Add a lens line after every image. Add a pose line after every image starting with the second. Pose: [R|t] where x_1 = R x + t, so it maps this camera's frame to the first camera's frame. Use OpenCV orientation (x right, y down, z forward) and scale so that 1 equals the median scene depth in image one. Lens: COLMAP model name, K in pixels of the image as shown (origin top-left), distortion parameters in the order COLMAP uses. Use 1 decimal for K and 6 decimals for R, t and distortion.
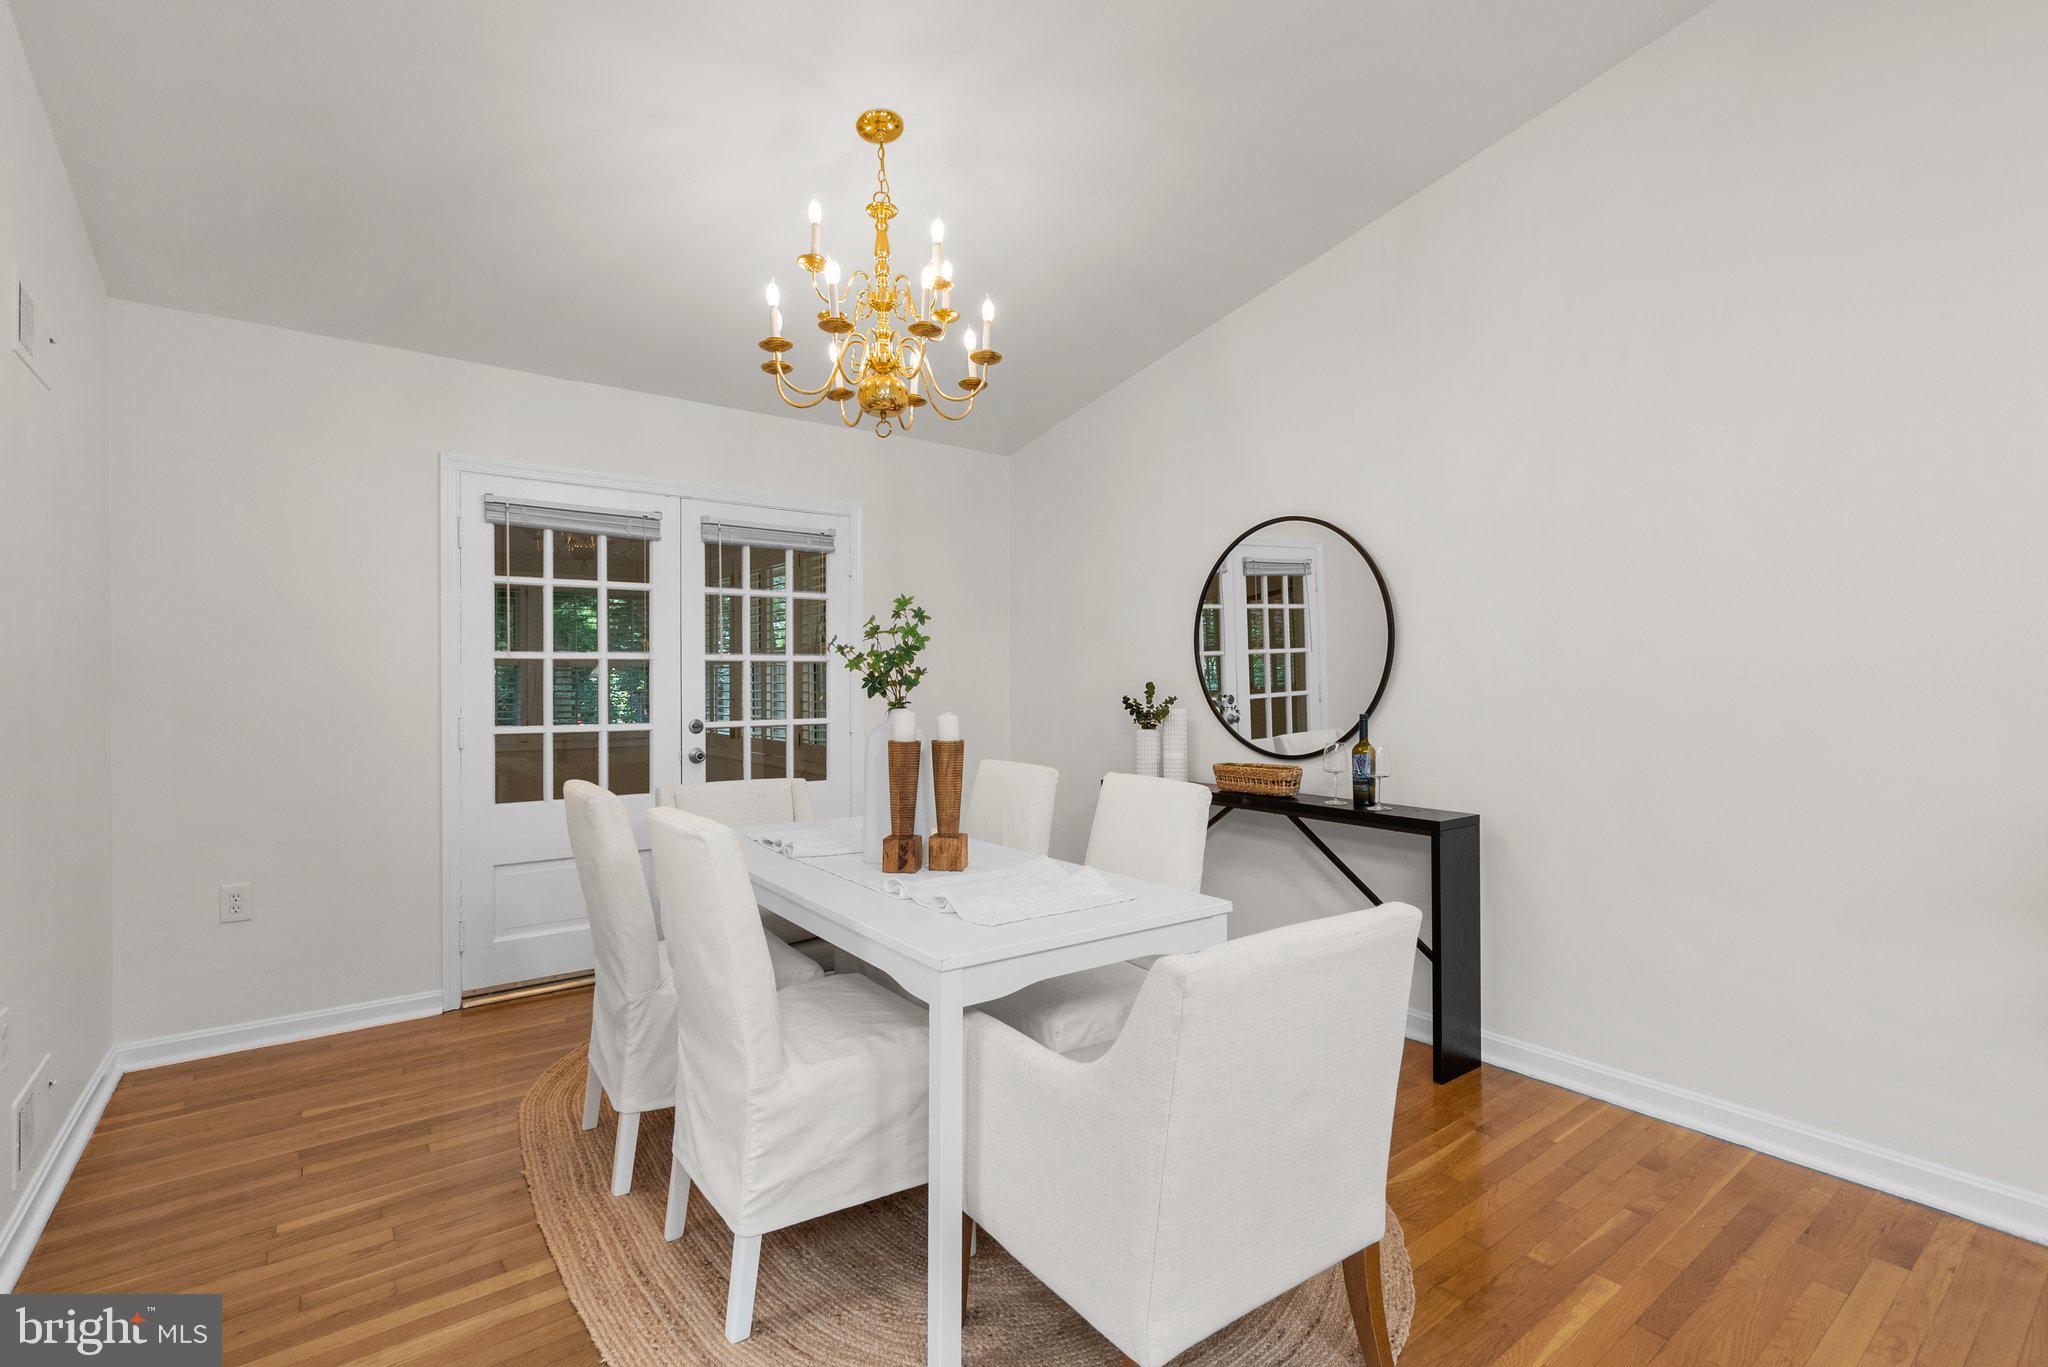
lens RADIAL K [[937.6, 0, 1024.6], [0, 937.6, 685.0], [0, 0, 1]] dist [-0.000155, 0.000167]
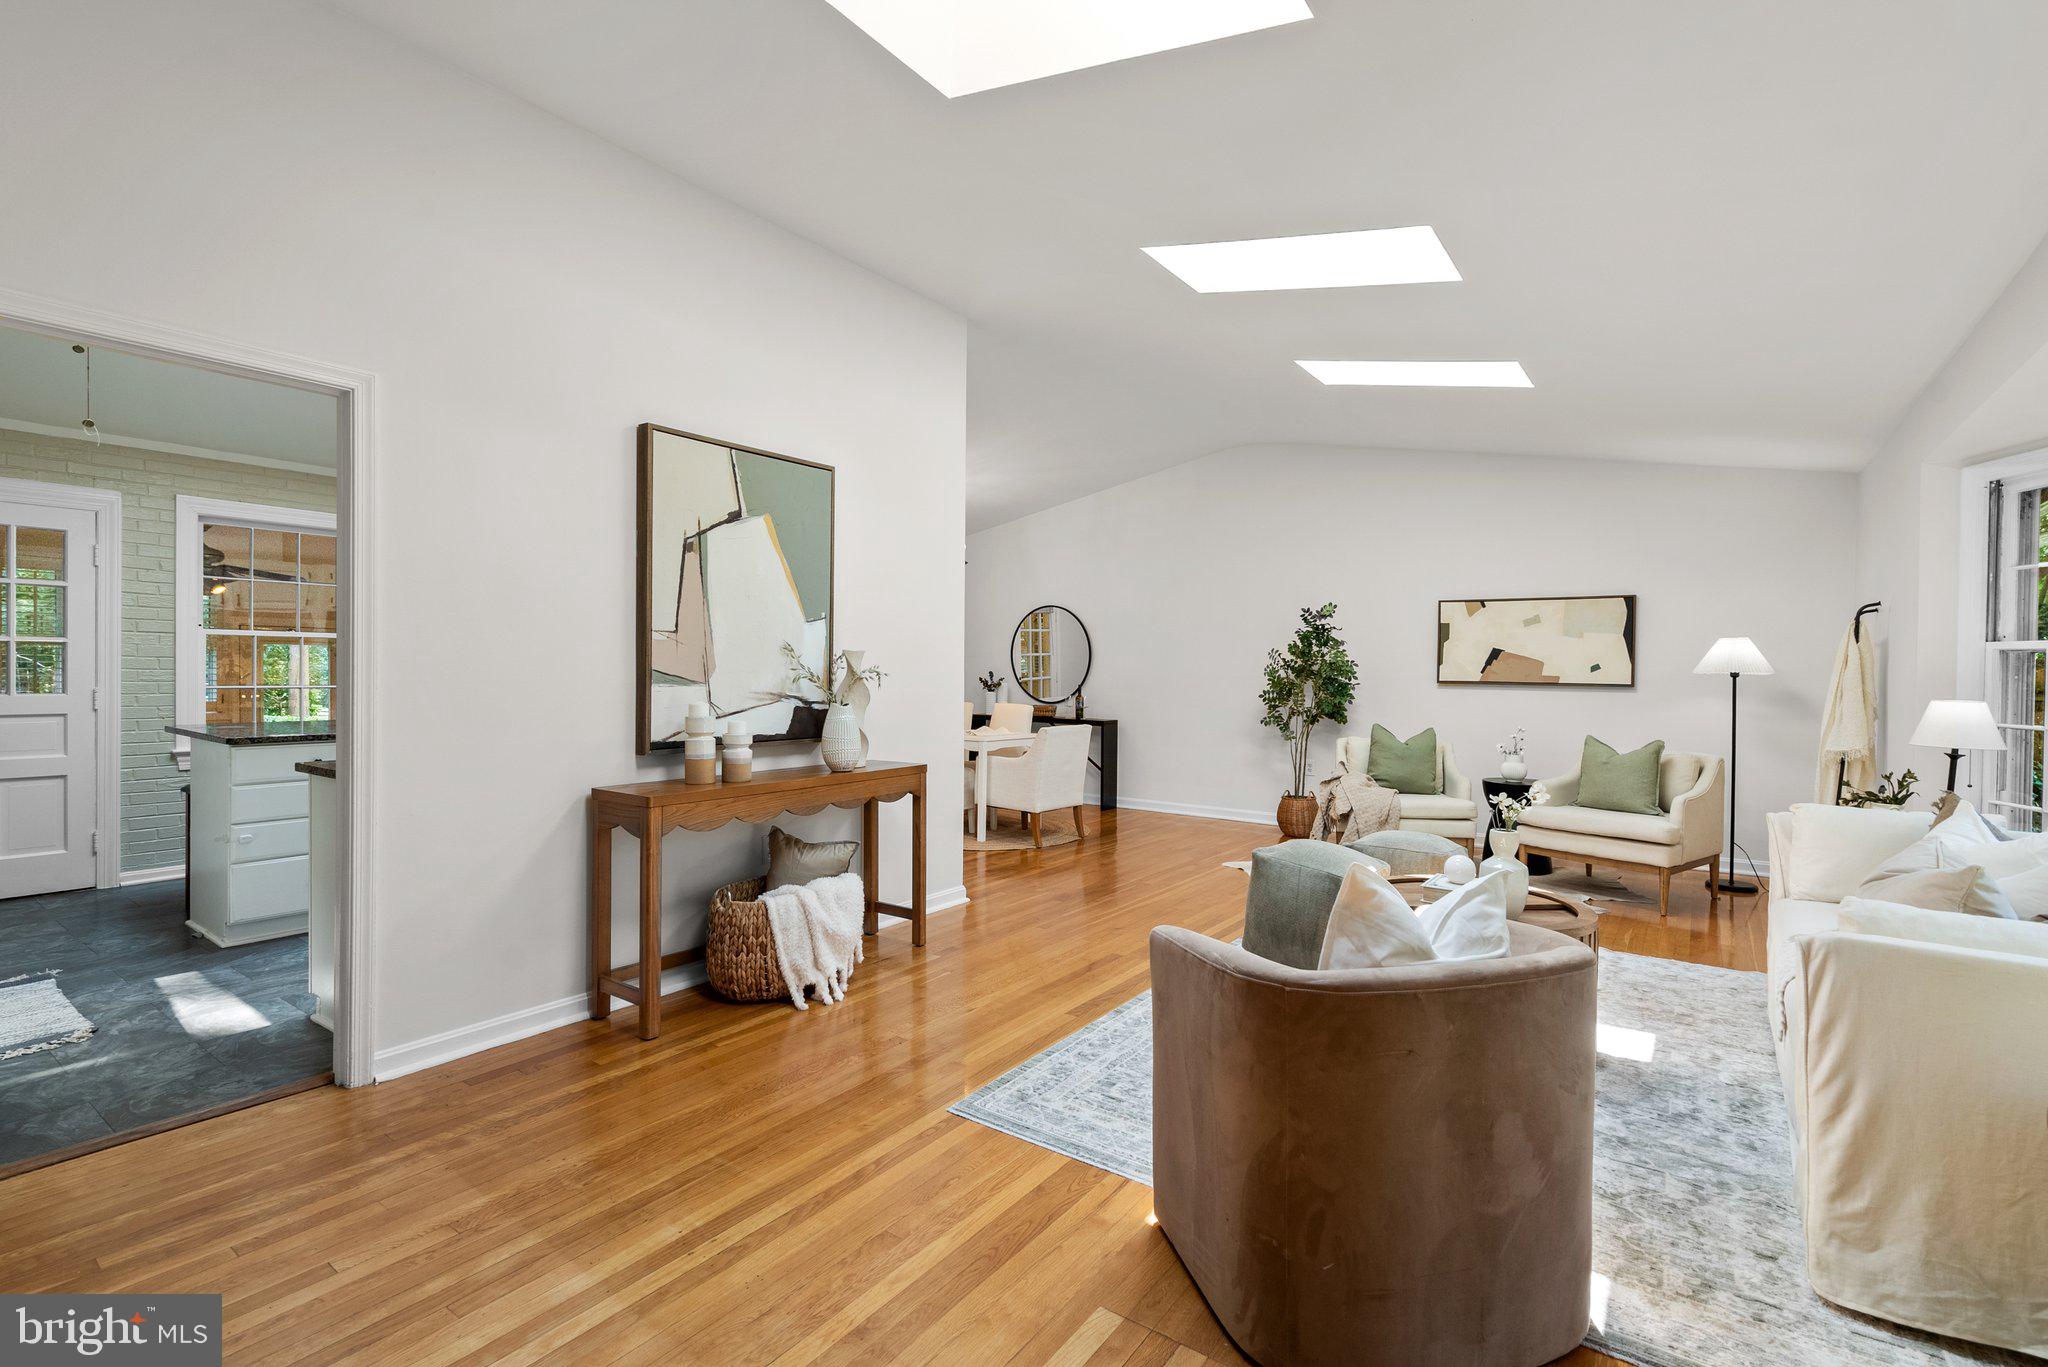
lens RADIAL K [[937.6, 0, 1024.4], [0, 937.6, 678.9], [0, 0, 1]] dist [-0.000155, 0.000167]
pose [[0.955798, 0.013069, 0.293733, -0.572940], [-0.015789, 0.999852, 0.006891, -0.001896], [-0.293599, -0.011224, 0.955863, -1.504159]]
